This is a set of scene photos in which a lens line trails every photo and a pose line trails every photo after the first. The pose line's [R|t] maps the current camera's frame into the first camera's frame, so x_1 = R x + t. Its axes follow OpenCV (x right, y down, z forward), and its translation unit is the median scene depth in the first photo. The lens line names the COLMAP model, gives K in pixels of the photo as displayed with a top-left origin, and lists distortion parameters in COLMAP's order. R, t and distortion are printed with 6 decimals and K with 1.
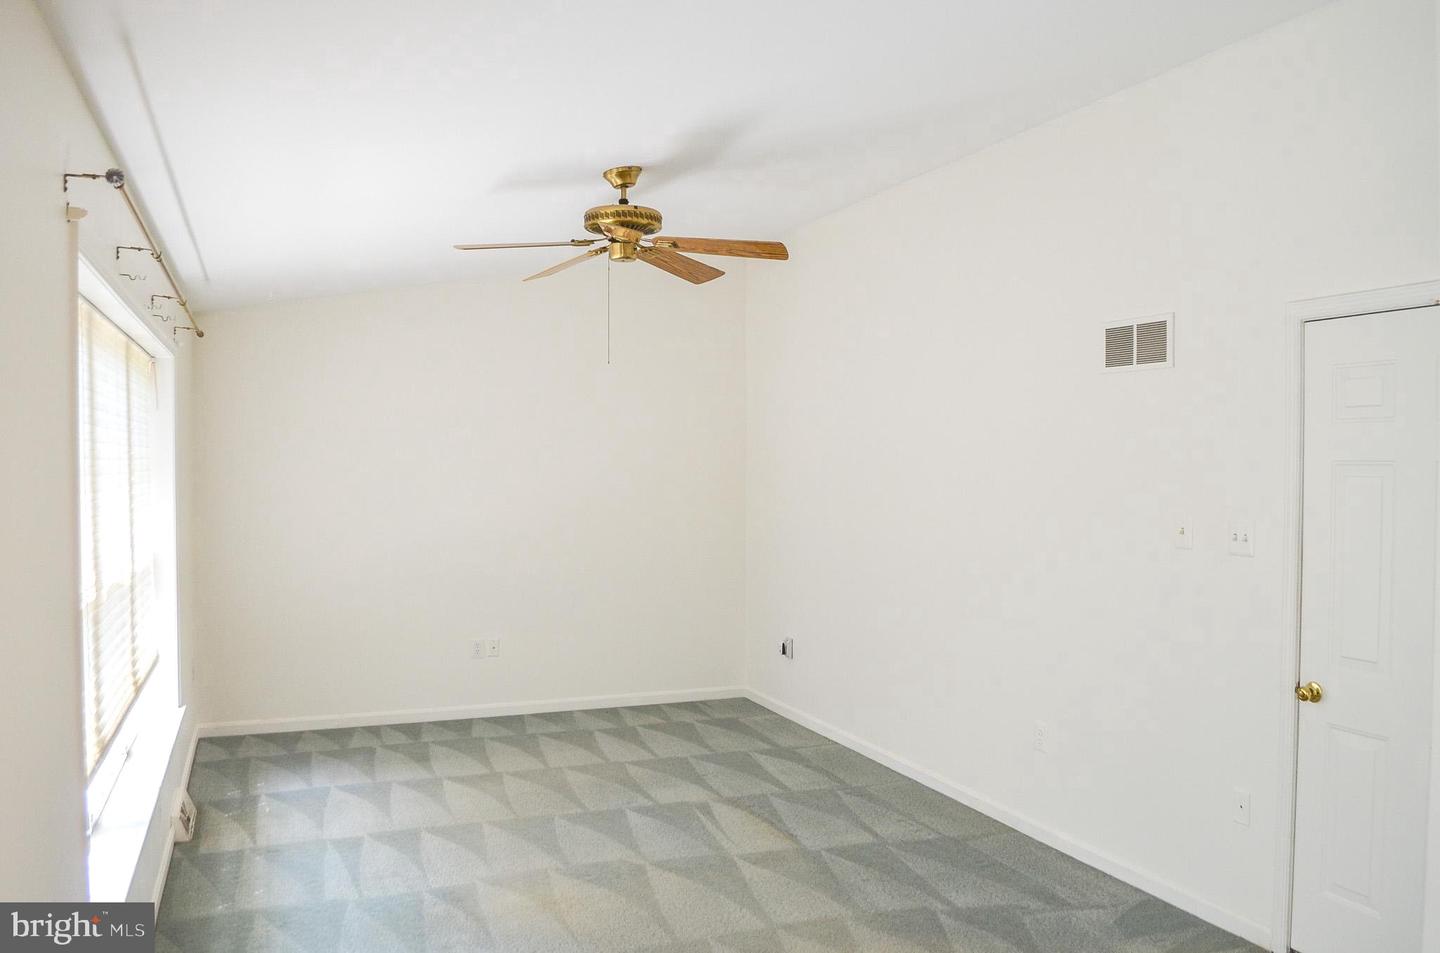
lens RADIAL K [[1138.0, 0, 712.2], [0, 1138.0, 479.7], [0, 0, 1]] dist [-0.074836, 0.001579]
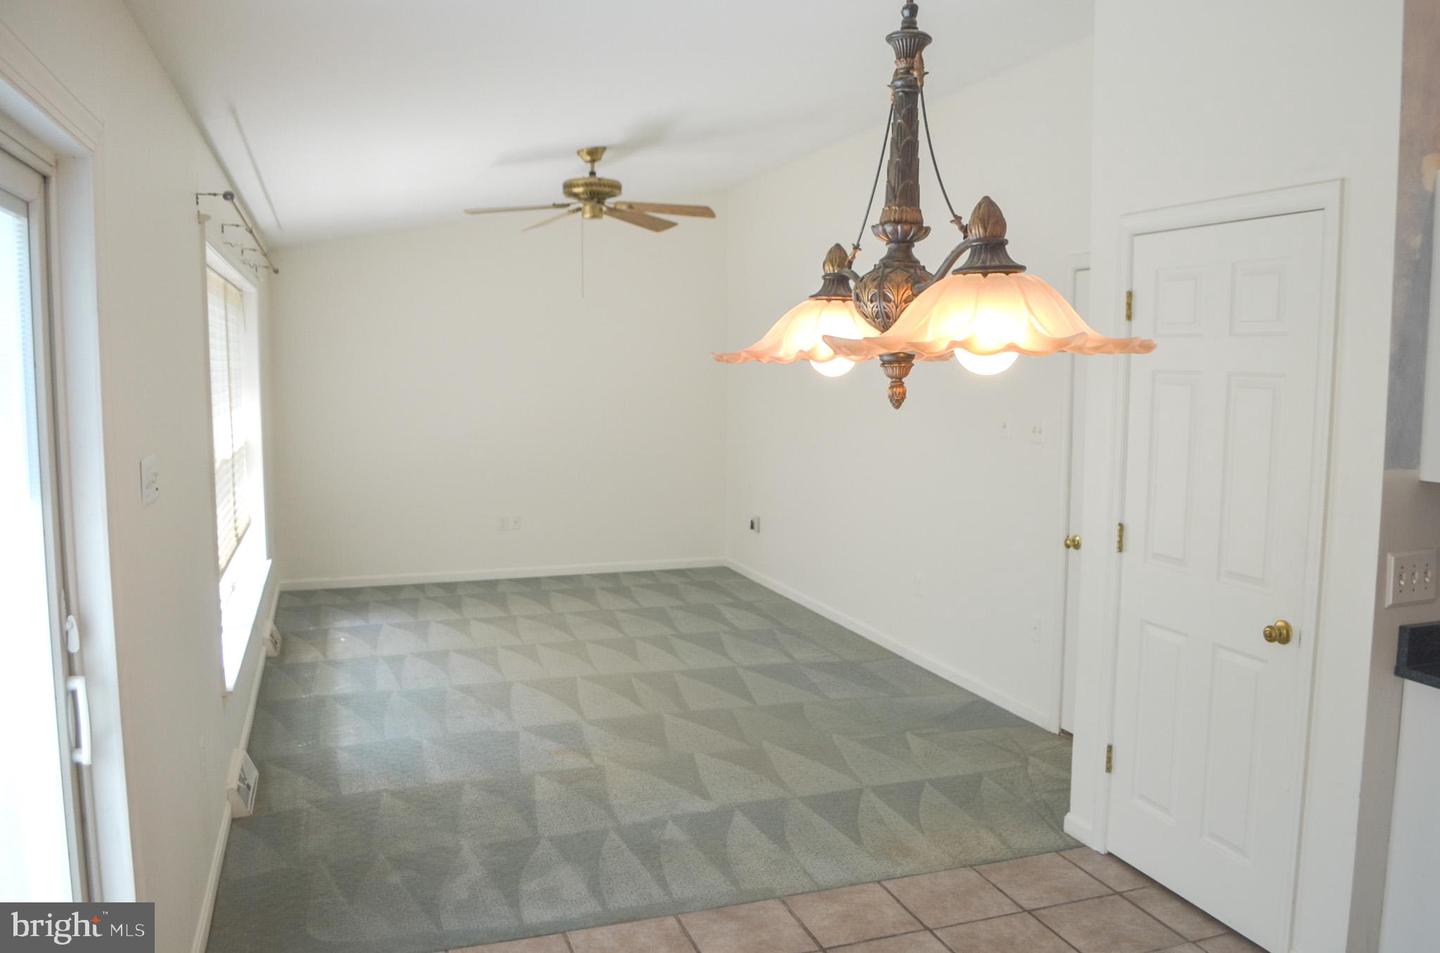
lens RADIAL K [[1138.0, 0, 724.6], [0, 1138.0, 477.2], [0, 0, 1]] dist [-0.074836, 0.001579]
pose [[0.999065, 0.006356, -0.042764, 0.128423], [-0.002826, 0.996620, 0.082106, -0.002466], [0.043141, -0.081908, 0.995706, -0.316131]]
